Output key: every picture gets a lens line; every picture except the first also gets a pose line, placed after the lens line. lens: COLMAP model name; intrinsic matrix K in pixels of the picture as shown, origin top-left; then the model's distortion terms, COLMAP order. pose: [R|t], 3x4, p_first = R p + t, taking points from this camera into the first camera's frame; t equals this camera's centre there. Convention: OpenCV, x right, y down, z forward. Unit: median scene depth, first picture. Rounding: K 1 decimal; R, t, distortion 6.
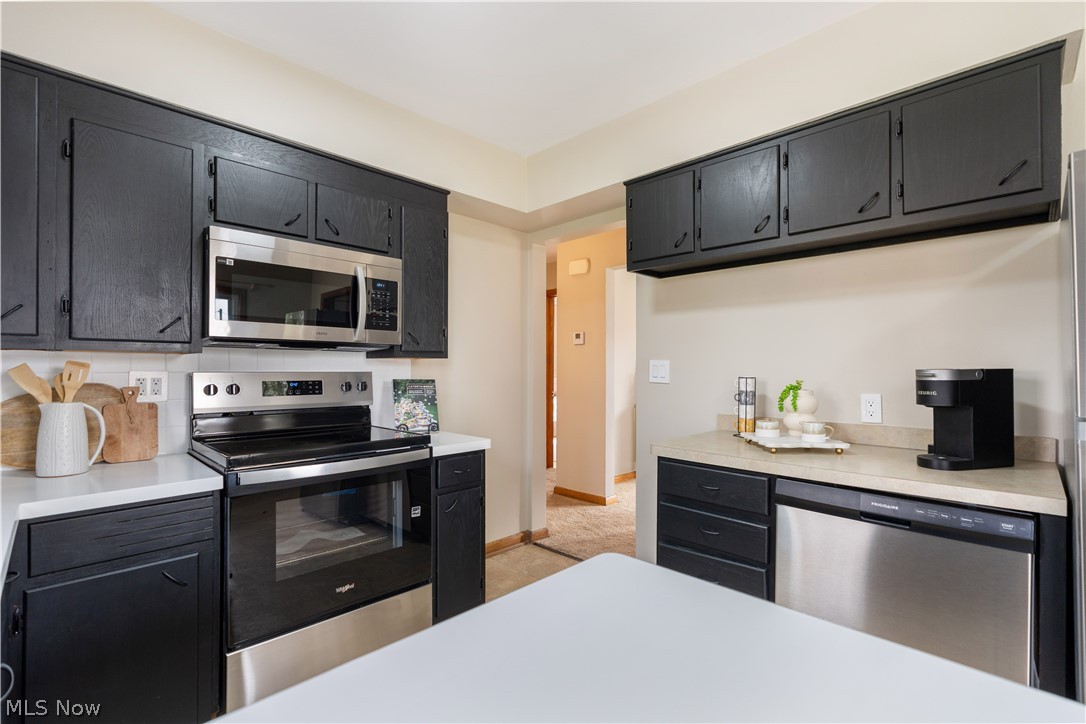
lens RADIAL K [[492.4, 0, 545.6], [0, 492.4, 365.5], [0, 0, 1]] dist [-0.006186, 0.001241]
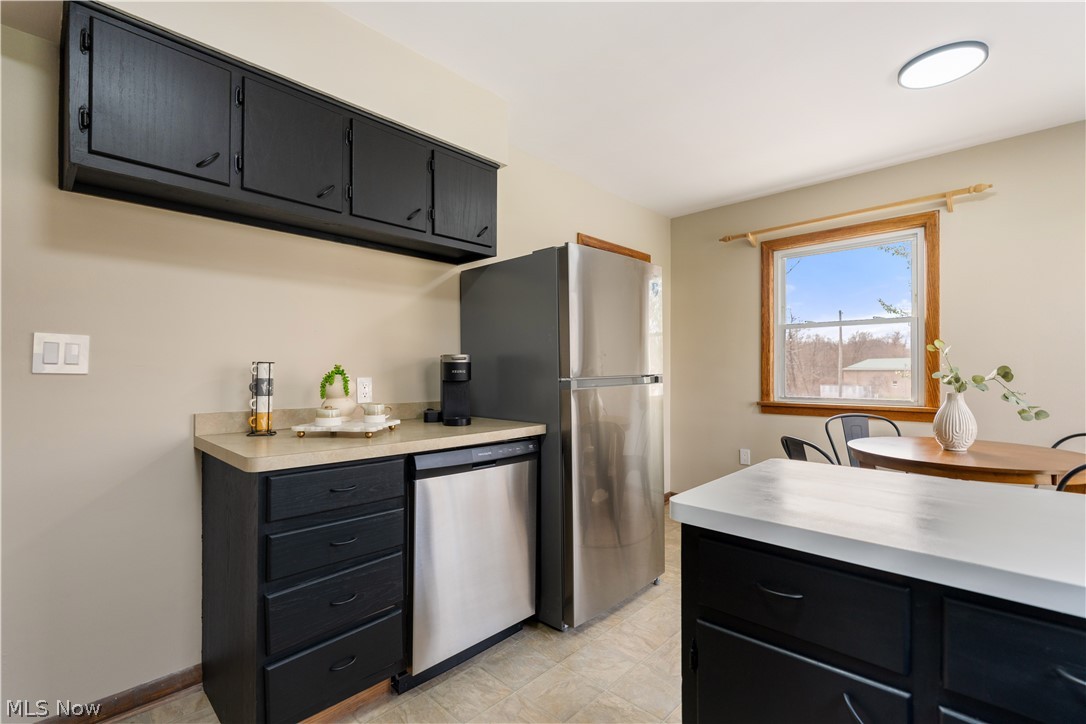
lens RADIAL K [[492.4, 0, 543.4], [0, 492.4, 354.6], [0, 0, 1]] dist [-0.006186, 0.001241]
pose [[-0.022742, 0.026136, 0.999400, -0.518793], [-0.006511, 0.999633, -0.026290, 0.036200], [-0.999720, -0.007105, -0.022564, 0.671533]]
